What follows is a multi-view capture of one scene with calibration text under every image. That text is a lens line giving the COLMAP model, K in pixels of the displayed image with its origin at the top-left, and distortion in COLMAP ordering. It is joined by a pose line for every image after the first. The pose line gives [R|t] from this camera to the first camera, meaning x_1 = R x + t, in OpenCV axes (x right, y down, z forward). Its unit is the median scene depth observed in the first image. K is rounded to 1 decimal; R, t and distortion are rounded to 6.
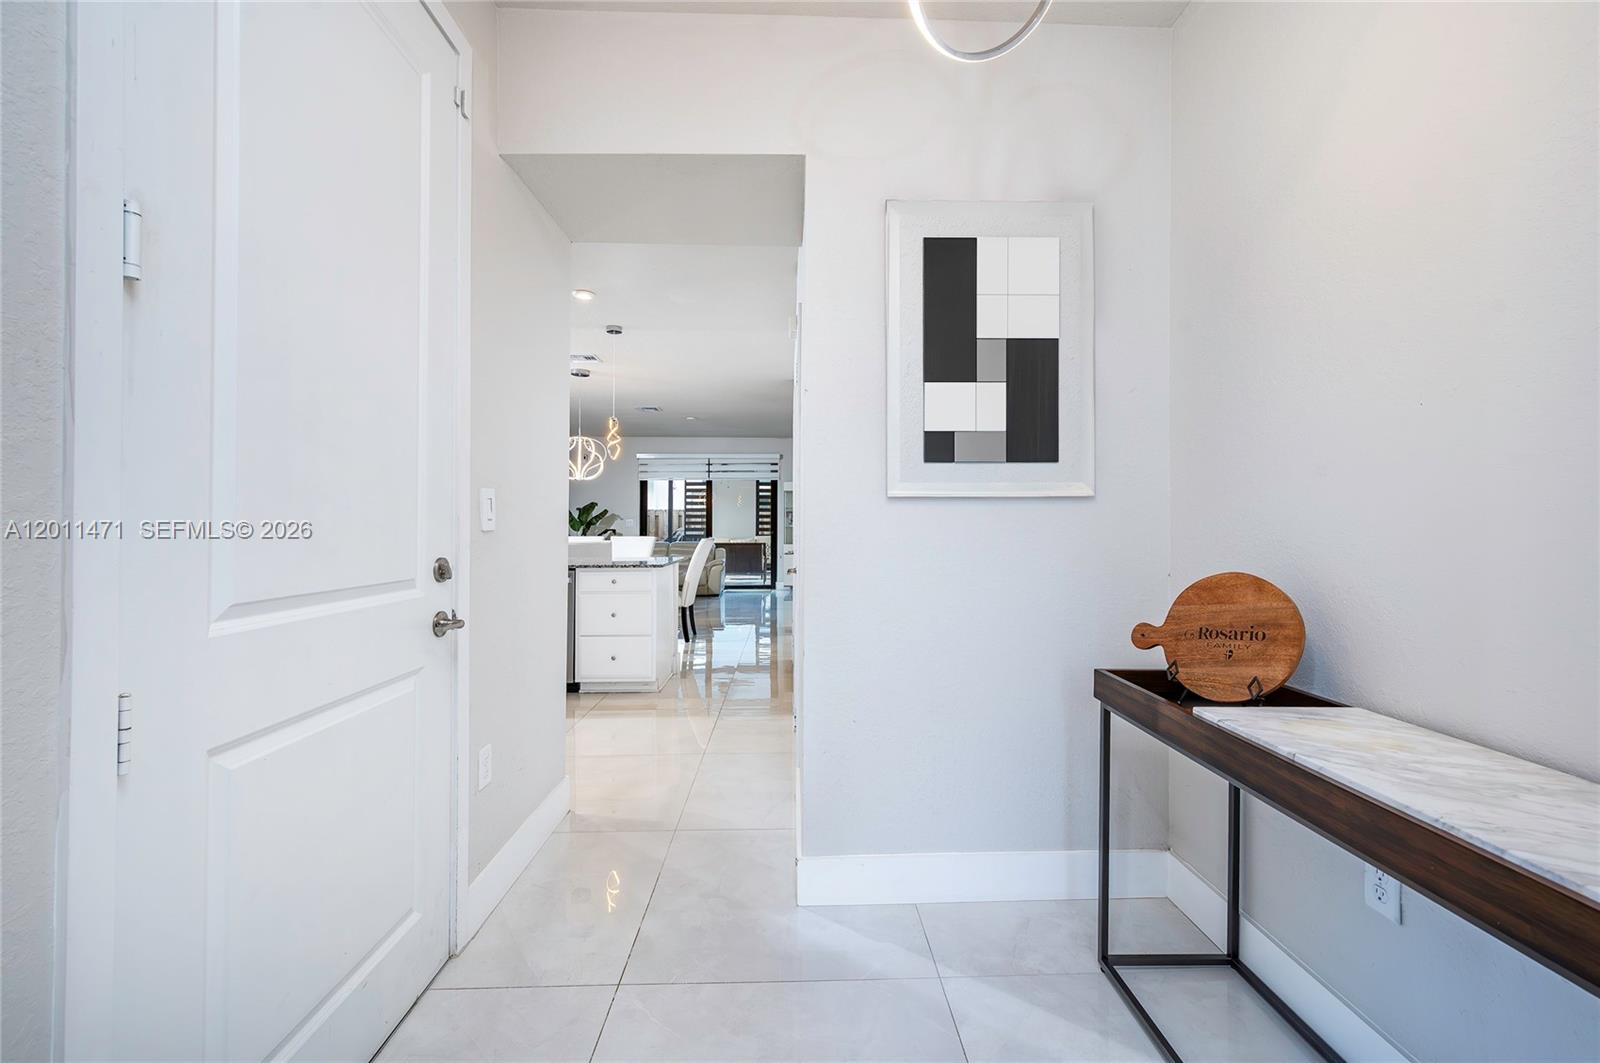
lens RADIAL K [[651.3, 0, 777.6], [0, 651.3, 530.4], [0, 0, 1]] dist [0.000081, 0.000013]
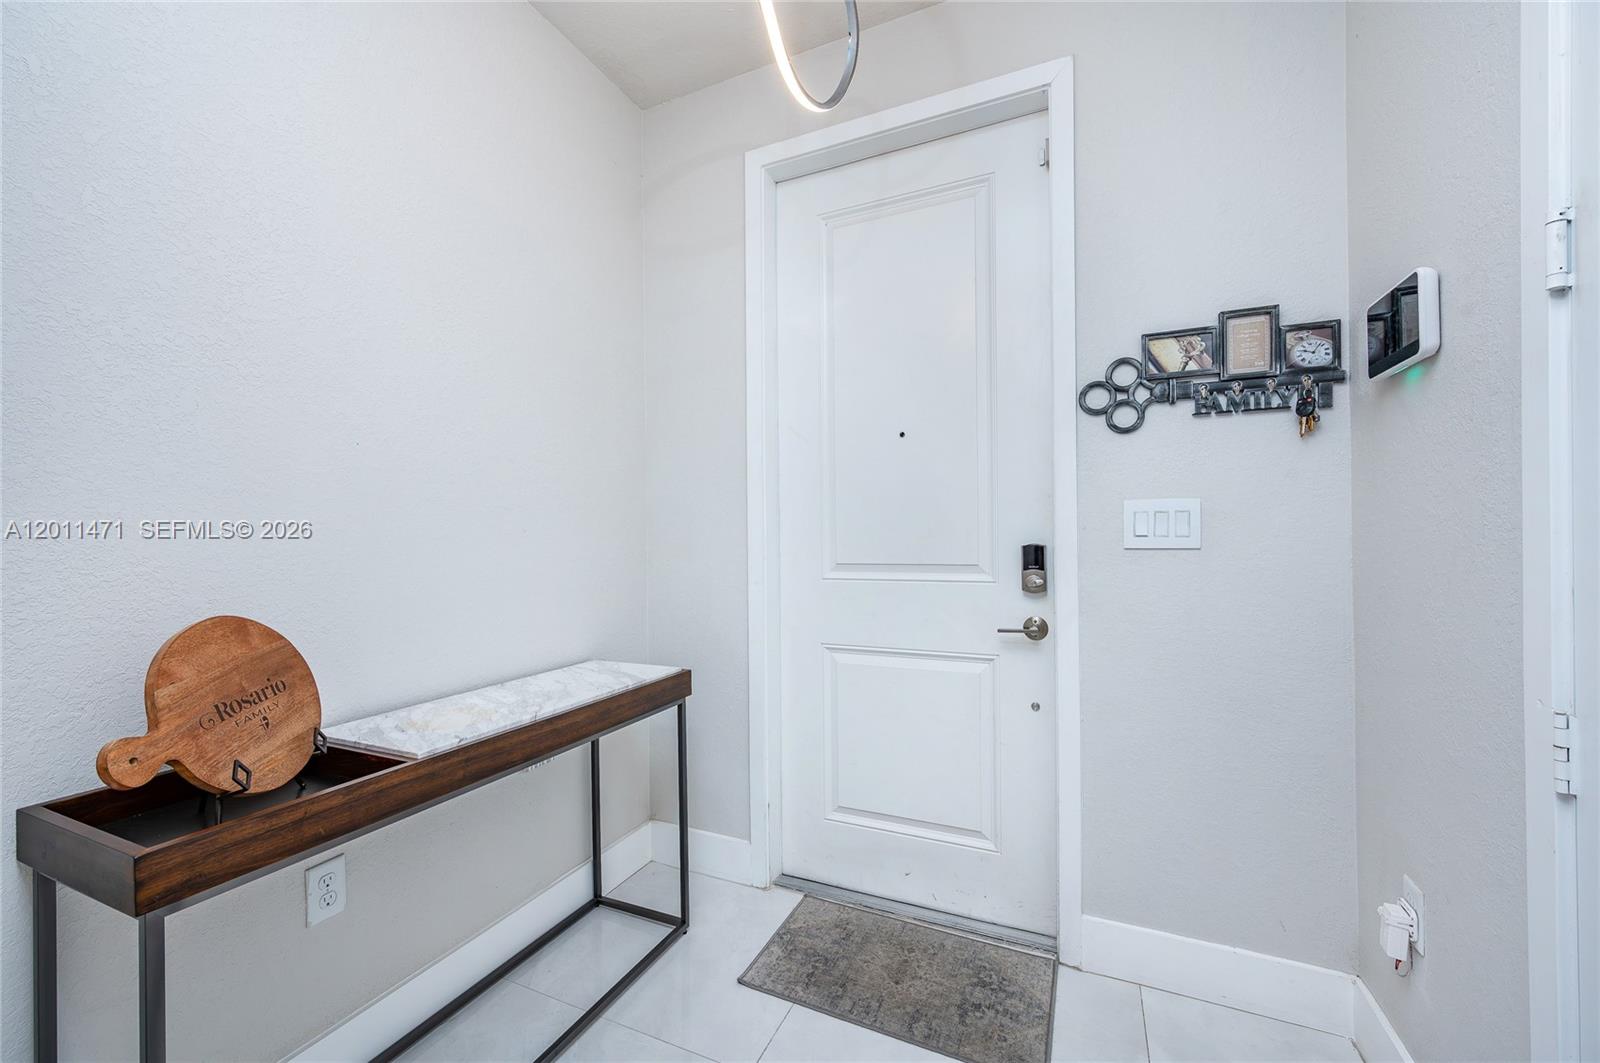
lens RADIAL K [[651.3, 0, 777.6], [0, 651.3, 530.4], [0, 0, 1]] dist [0.000081, 0.000013]
pose [[-0.913251, 0.006223, 0.407349, -0.250546], [0.005141, 0.999980, -0.003751, -0.043977], [-0.407364, -0.001332, -0.913265, 2.127183]]
